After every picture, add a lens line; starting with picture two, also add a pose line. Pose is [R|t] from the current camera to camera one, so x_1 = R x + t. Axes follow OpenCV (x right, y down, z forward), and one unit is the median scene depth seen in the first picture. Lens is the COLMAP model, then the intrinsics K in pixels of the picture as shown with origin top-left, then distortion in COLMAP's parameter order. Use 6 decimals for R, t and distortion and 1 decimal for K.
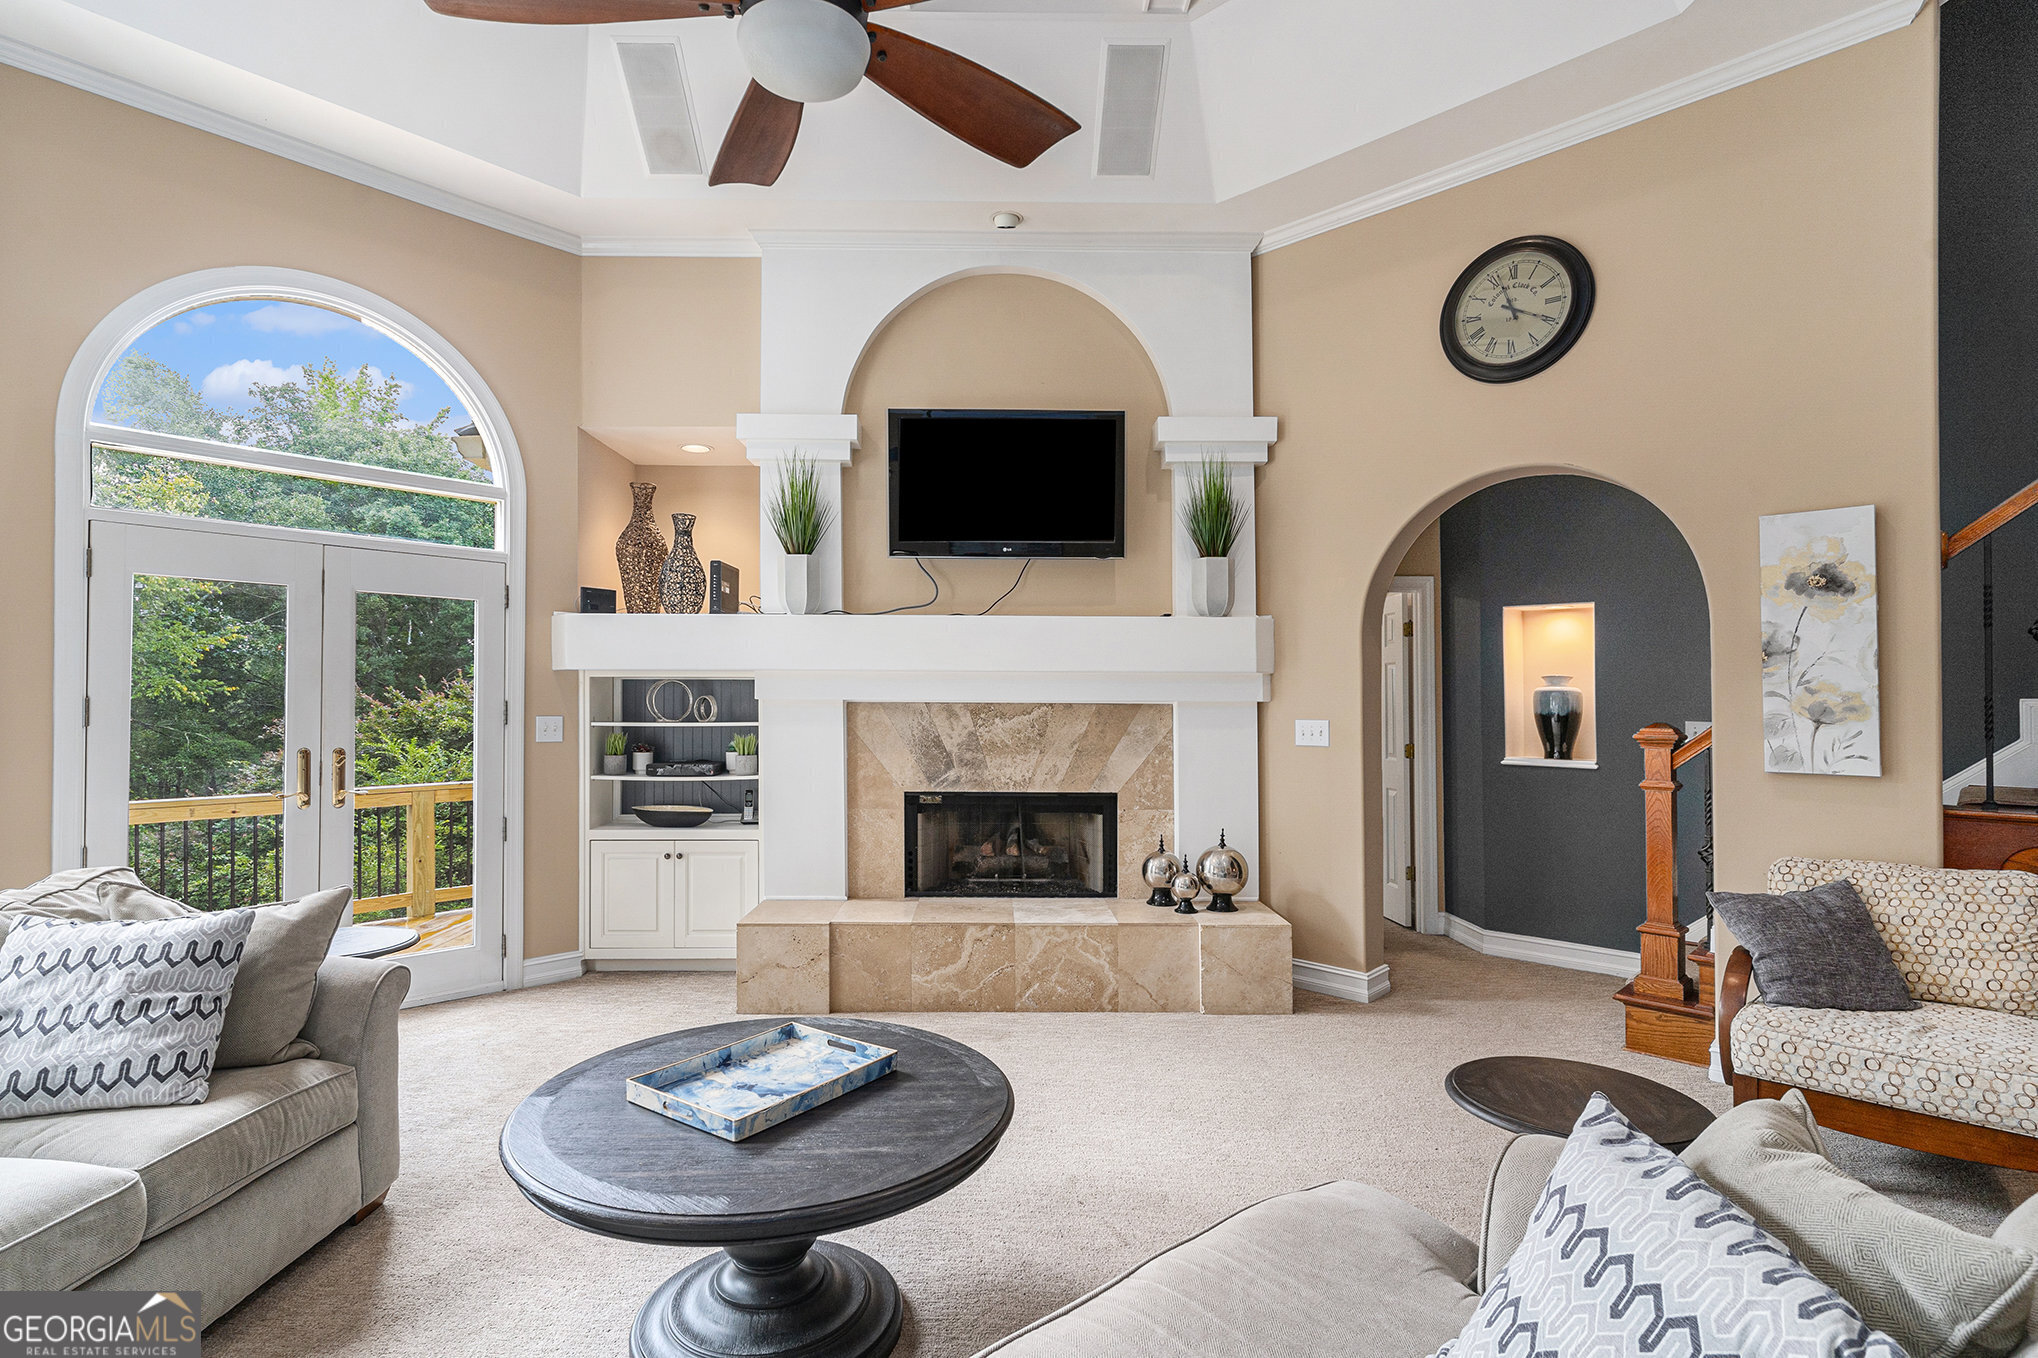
lens RADIAL K [[988.9, 0, 1000.4], [0, 988.9, 682.7], [0, 0, 1]] dist [0.003832, 0.000556]
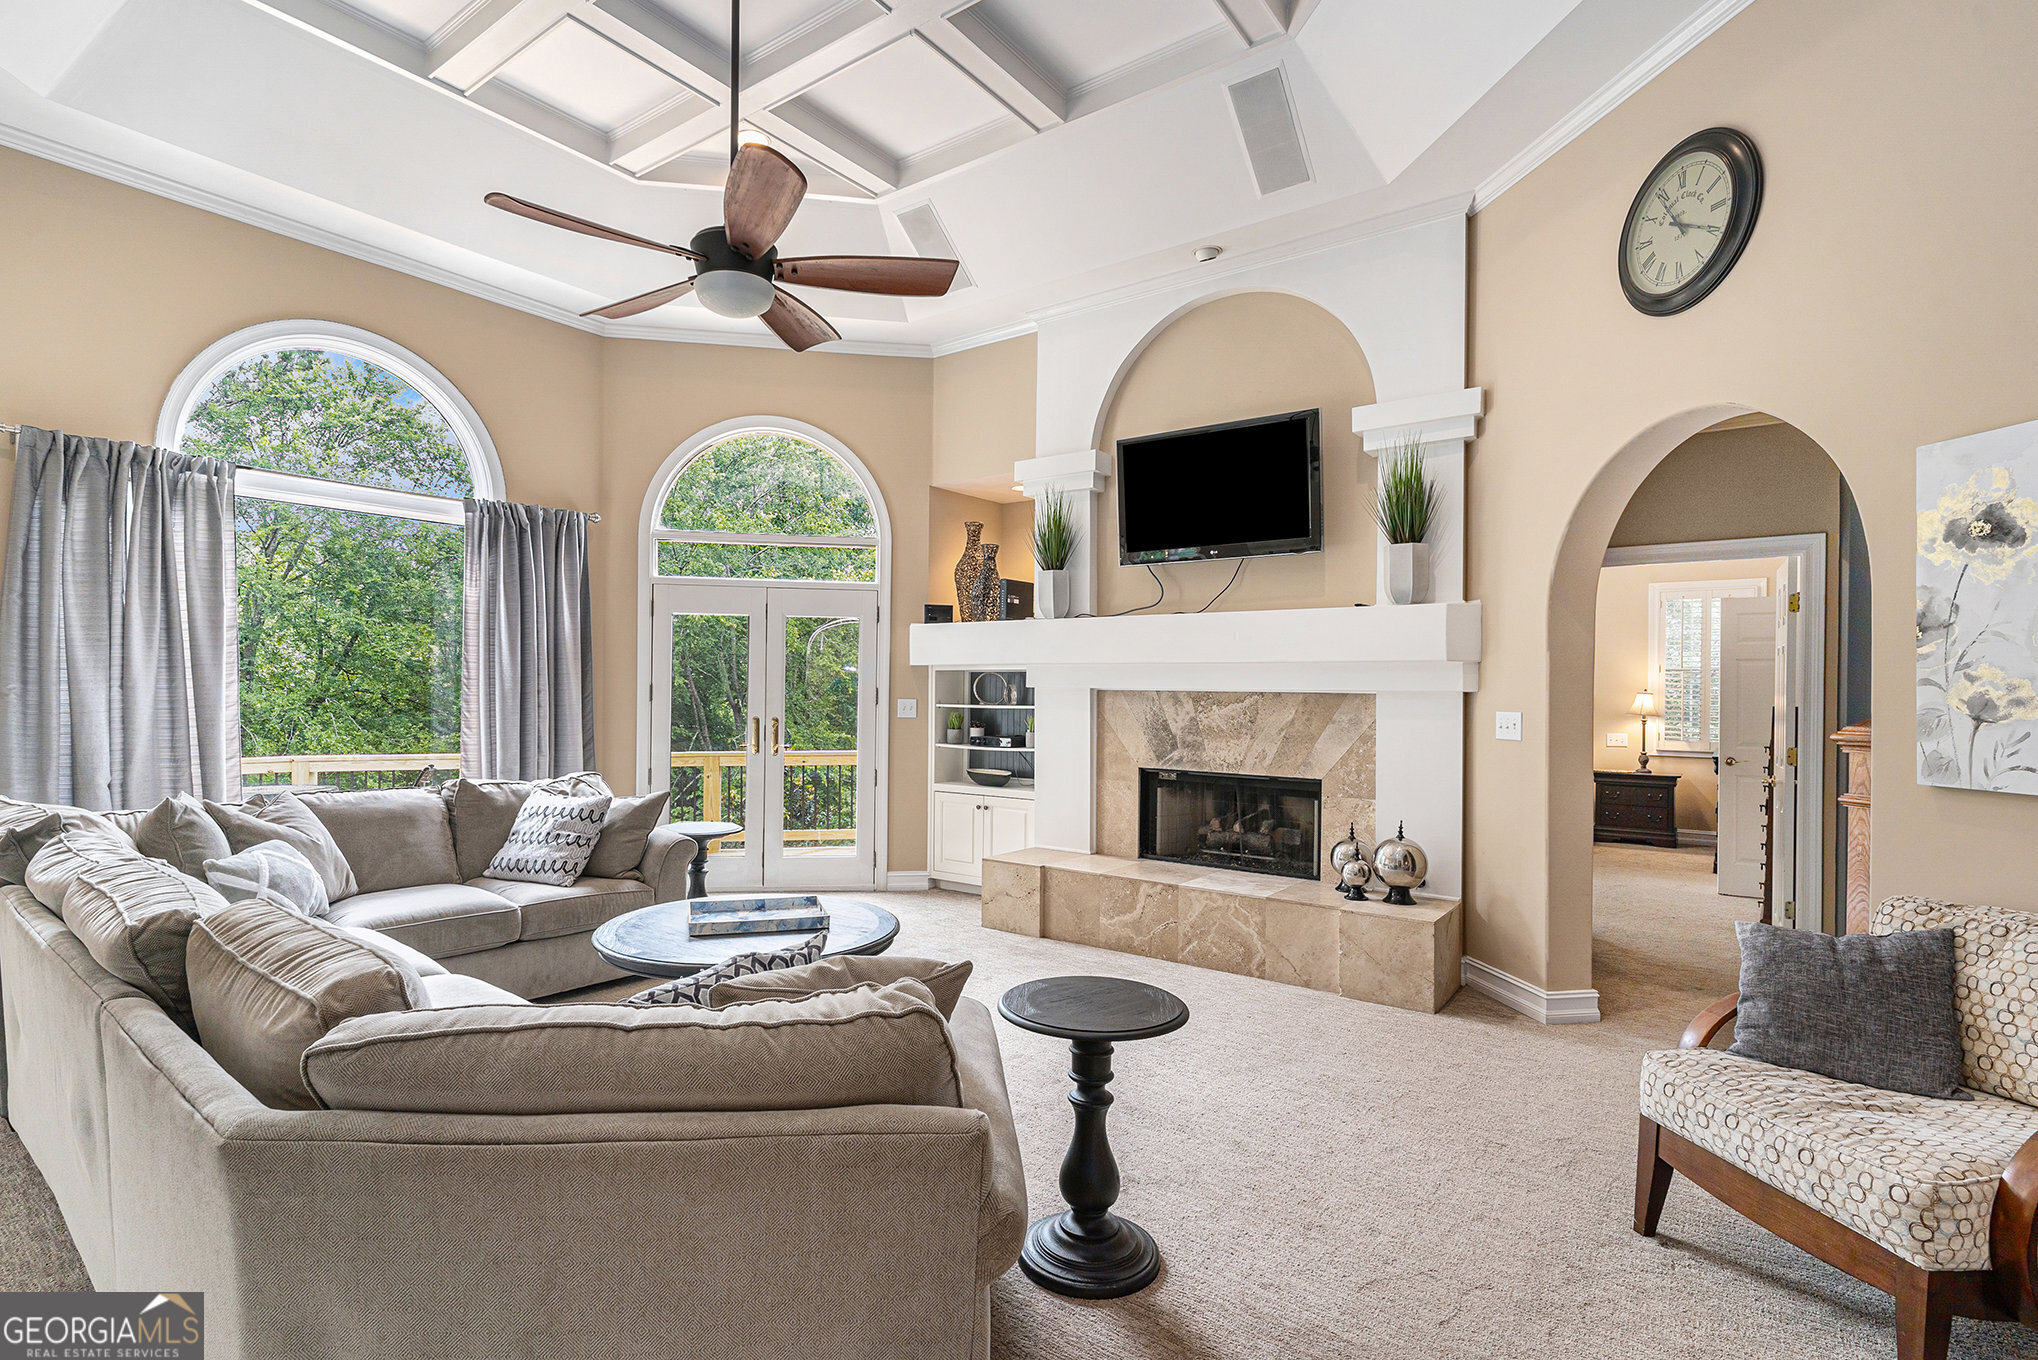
lens RADIAL K [[988.9, 0, 1000.4], [0, 988.9, 683.7], [0, 0, 1]] dist [0.003832, 0.000556]
pose [[0.795193, 0.000619, -0.606356, 0.482688], [0.004678, 0.999963, 0.007156, 0.002897], [0.606339, -0.008527, 0.795161, -0.020595]]
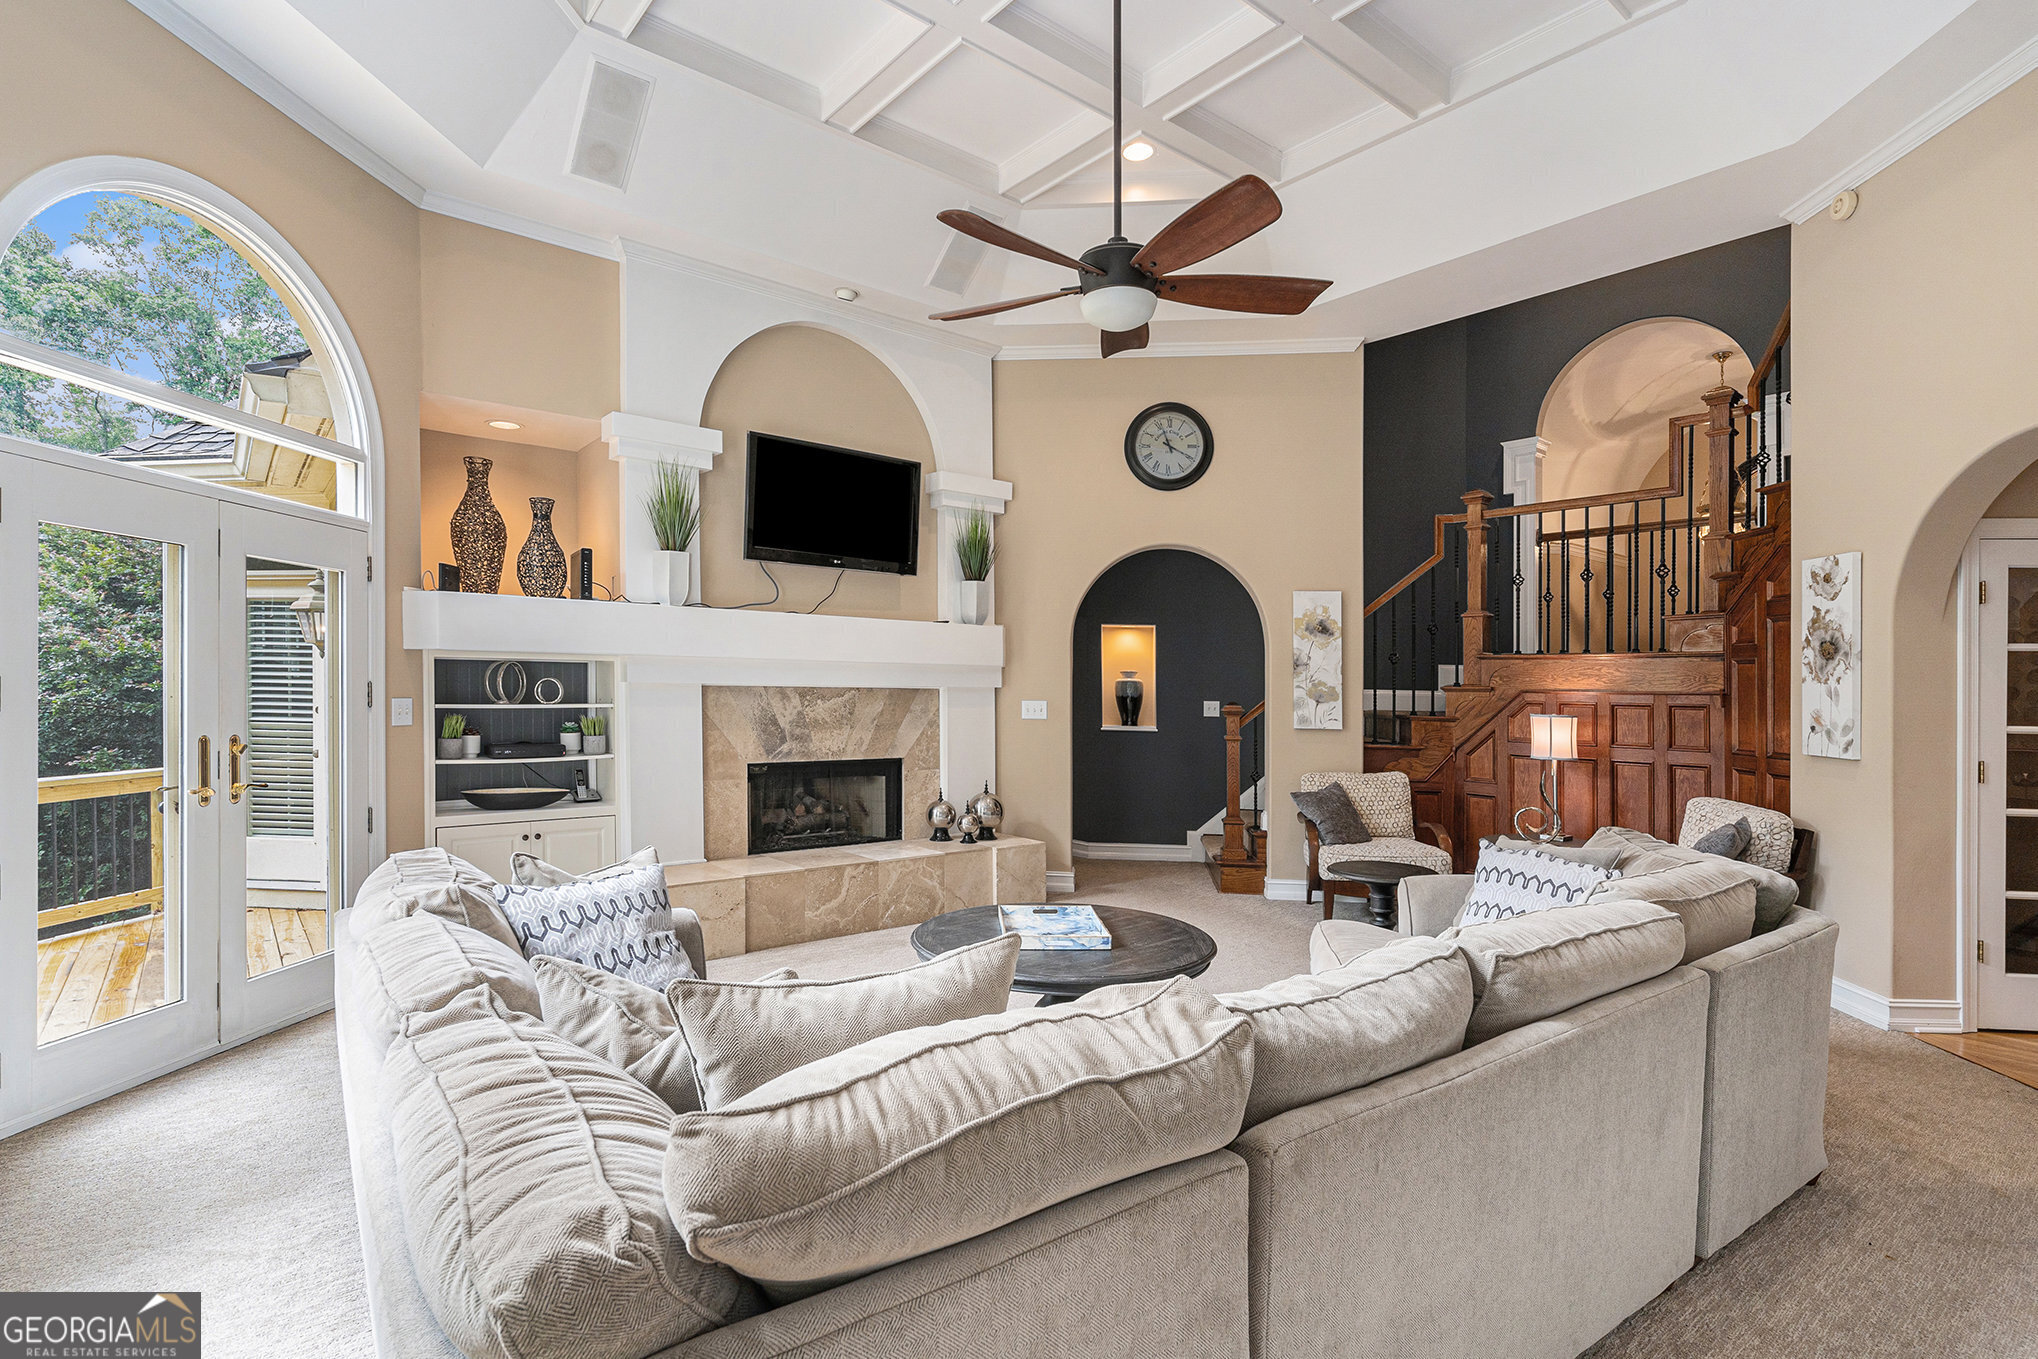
lens RADIAL K [[992.5, 0, 1000.4], [0, 992.5, 664.1], [0, 0, 1]] dist [0.001810, 0.000272]
pose [[0.784712, 0.021154, 0.619500, -0.589742], [-0.022502, 0.999731, -0.005634, -0.005754], [-0.619452, -0.009519, 0.784976, -0.087653]]
